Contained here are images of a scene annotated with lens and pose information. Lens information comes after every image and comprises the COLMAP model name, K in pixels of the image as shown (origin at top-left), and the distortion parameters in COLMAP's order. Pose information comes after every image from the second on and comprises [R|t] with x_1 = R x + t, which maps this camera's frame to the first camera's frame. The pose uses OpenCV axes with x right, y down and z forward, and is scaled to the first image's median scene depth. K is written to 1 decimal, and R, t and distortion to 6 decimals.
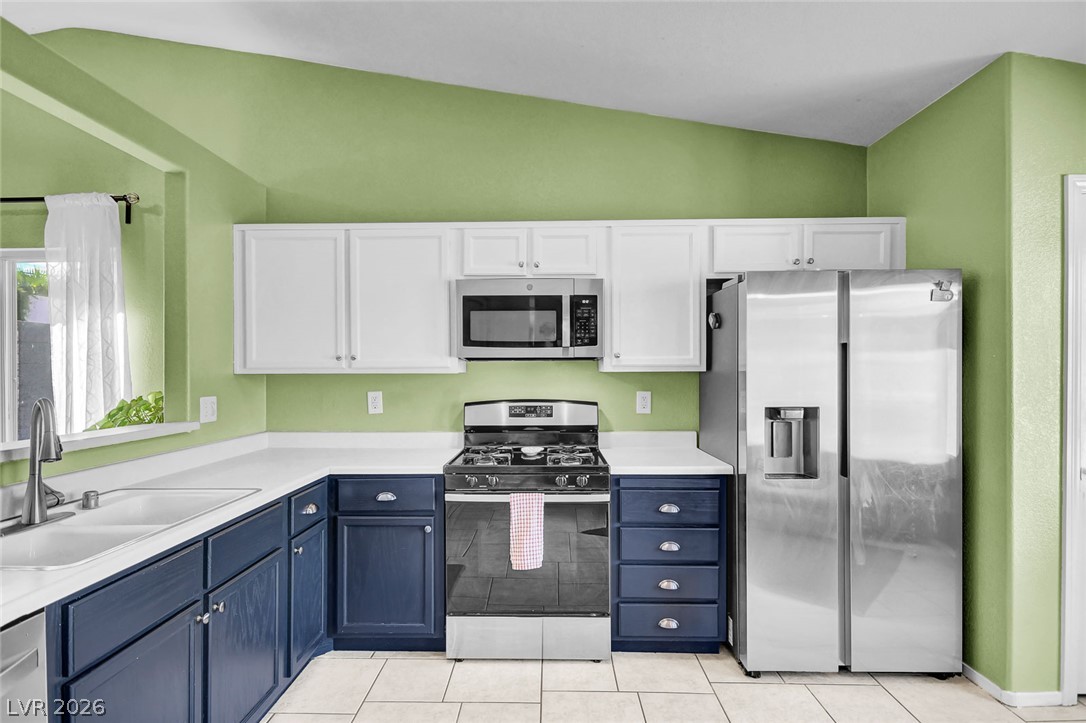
lens RADIAL K [[535.9, 0, 539.3], [0, 535.9, 374.1], [0, 0, 1]] dist [0.005900, -0.000324]
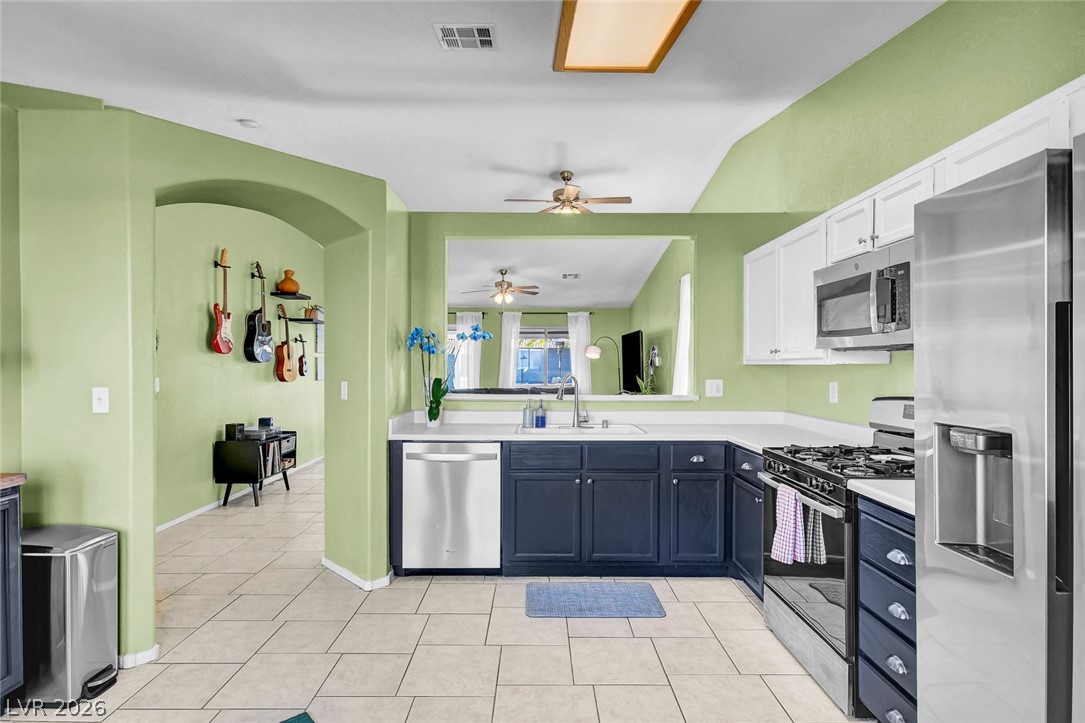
lens RADIAL K [[553.0, 0, 538.2], [0, 553.0, 369.0], [0, 0, 1]] dist [0.014410, -0.000167]
pose [[0.018838, 0.011646, -0.999755, 0.947276], [-0.002138, 0.999930, 0.011607, -0.004526], [0.999820, 0.001919, 0.018861, 0.498952]]
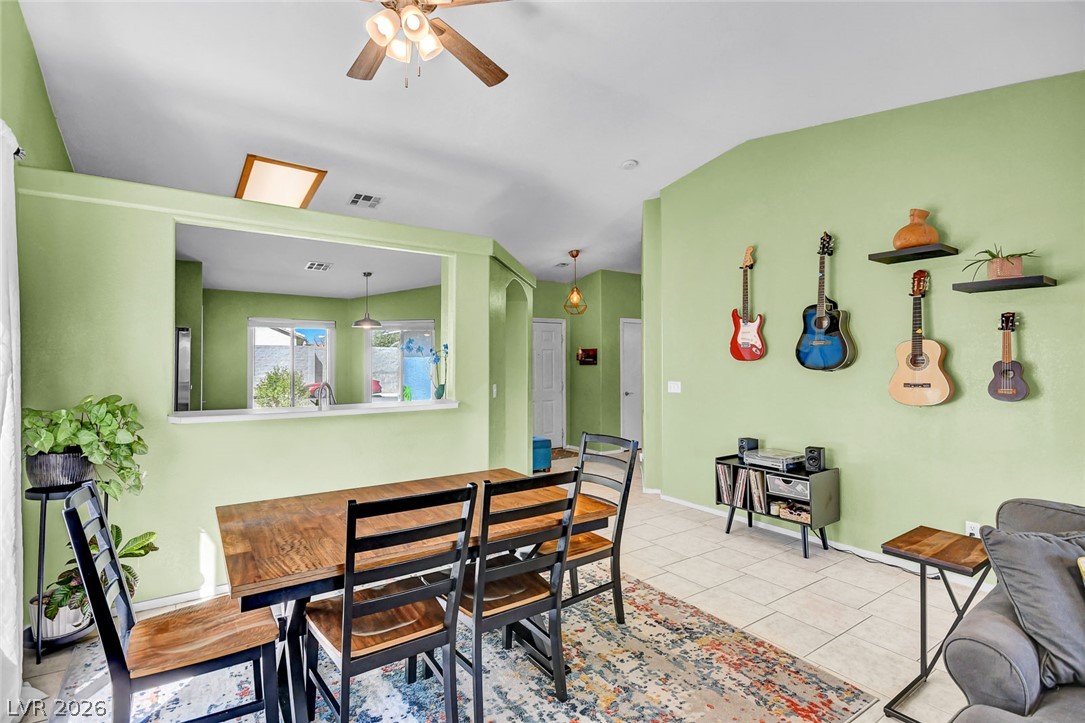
lens RADIAL K [[512.0, 0, 538.5], [0, 512.0, 364.3], [0, 0, 1]] dist [0.002358, 0.000499]
pose [[-0.583415, 0.002652, 0.812170, -2.149308], [0.003585, 0.999993, -0.000690, -0.024530], [-0.812166, 0.002509, -0.583421, 0.983381]]
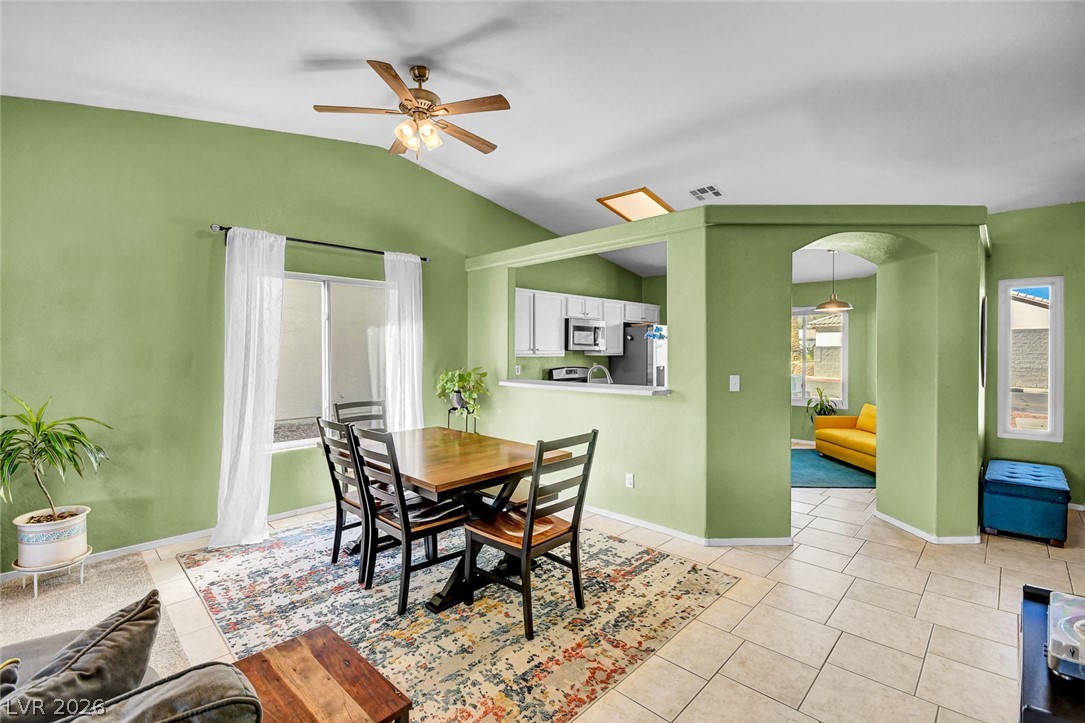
lens RADIAL K [[481.5, 0, 541.0], [0, 481.5, 358.1], [0, 0, 1]] dist [-0.000047, -0.000272]
pose [[0.685167, -0.008267, 0.728339, -2.014777], [-0.000444, 0.999931, 0.011766, -0.021881], [-0.728386, -0.008385, 0.685116, -0.457362]]
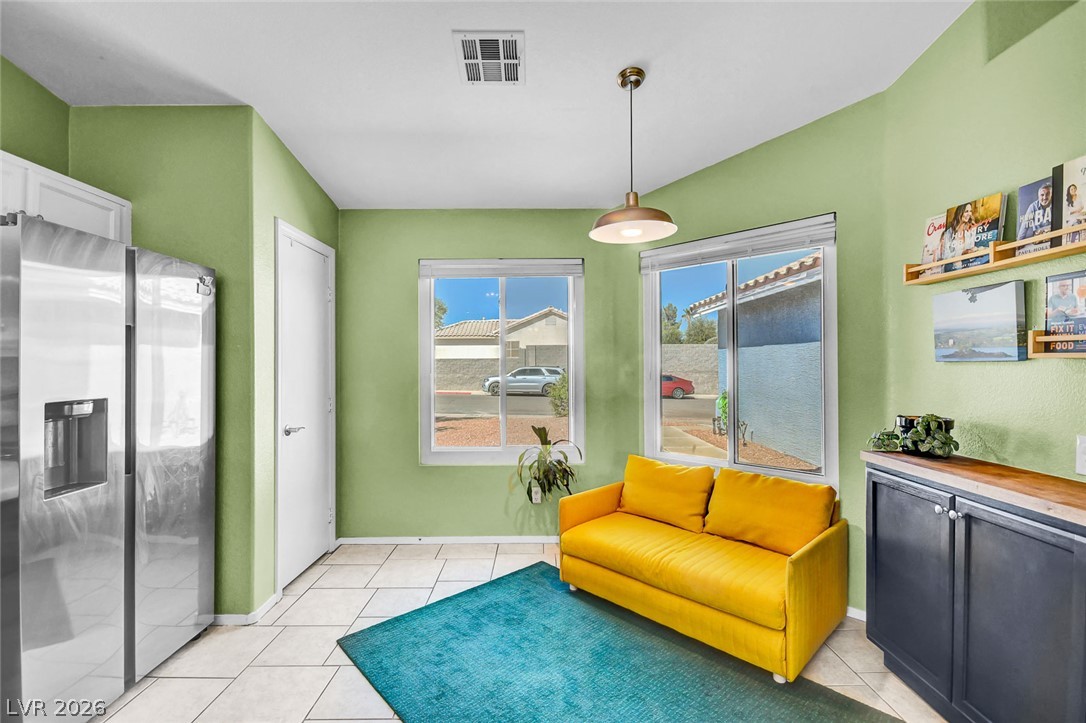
lens RADIAL K [[486.0, 0, 540.5], [0, 486.0, 365.0], [0, 0, 1]] dist [0.001939, -0.007136]
pose [[-0.020513, 0.001036, 0.999789, -0.241478], [0.007074, 0.999975, -0.000891, 0.012958], [-0.999765, 0.007054, -0.020520, 0.298571]]
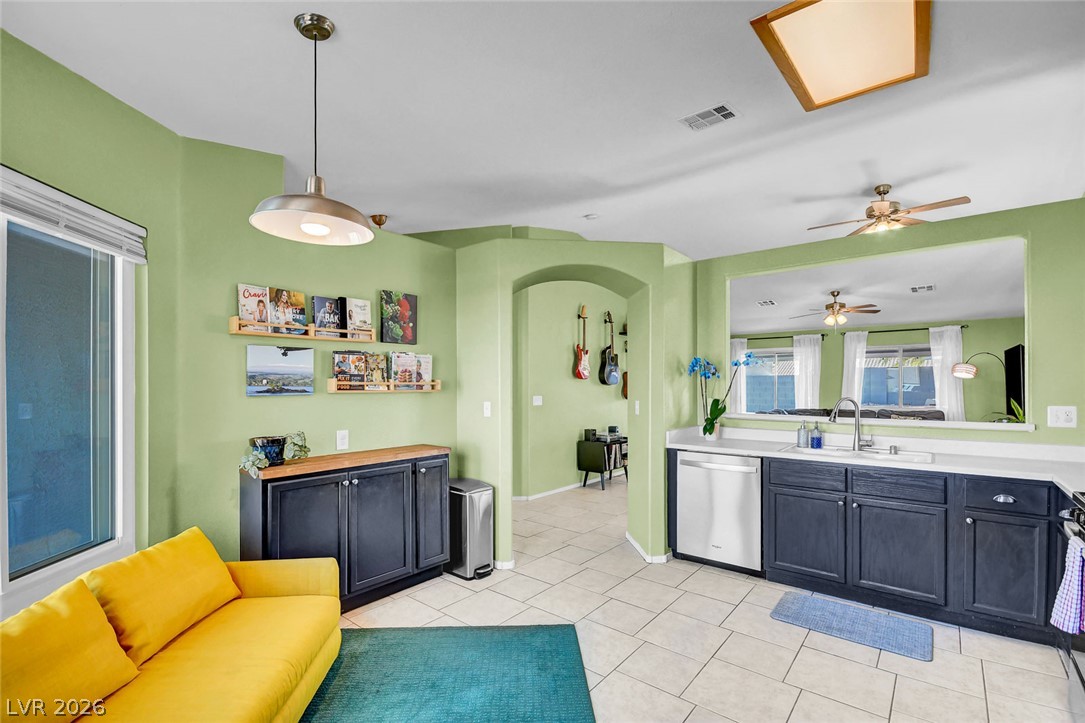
lens RADIAL K [[483.2, 0, 542.5], [0, 483.2, 383.6], [0, 0, 1]] dist [-0.001583, -0.000472]
pose [[-0.620923, 0.002697, -0.783867, 0.990504], [0.003799, 0.999993, 0.000431, -0.014049], [0.783862, -0.002710, -0.620929, 0.782084]]
